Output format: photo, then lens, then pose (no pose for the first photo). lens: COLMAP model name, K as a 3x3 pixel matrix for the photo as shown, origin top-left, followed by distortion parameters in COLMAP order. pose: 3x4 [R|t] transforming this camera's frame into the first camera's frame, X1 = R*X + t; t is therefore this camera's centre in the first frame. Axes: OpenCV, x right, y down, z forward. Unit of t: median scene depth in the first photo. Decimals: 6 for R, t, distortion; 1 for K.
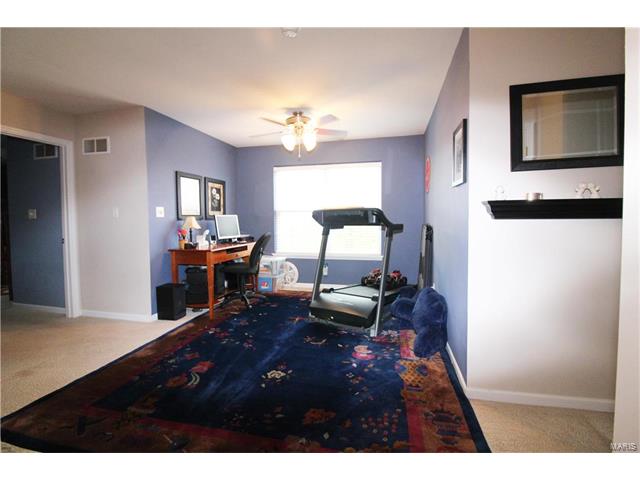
lens RADIAL K [[301.0, 0, 319.0], [0, 301.0, 234.9], [0, 0, 1]] dist [-0.002646, -0.001089]
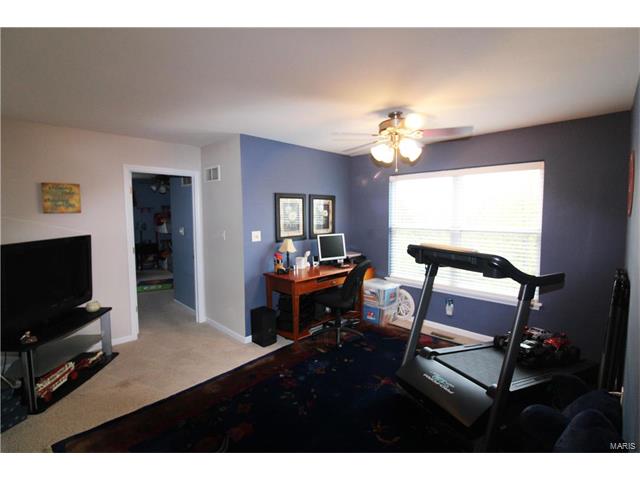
lens RADIAL K [[301.0, 0, 319.0], [0, 301.0, 234.9], [0, 0, 1]] dist [-0.002646, -0.001089]
pose [[0.859678, 0.039962, -0.509271, 0.152509], [-0.025915, 0.999063, 0.034650, -0.112241], [0.510179, -0.016590, 0.859908, 0.225345]]
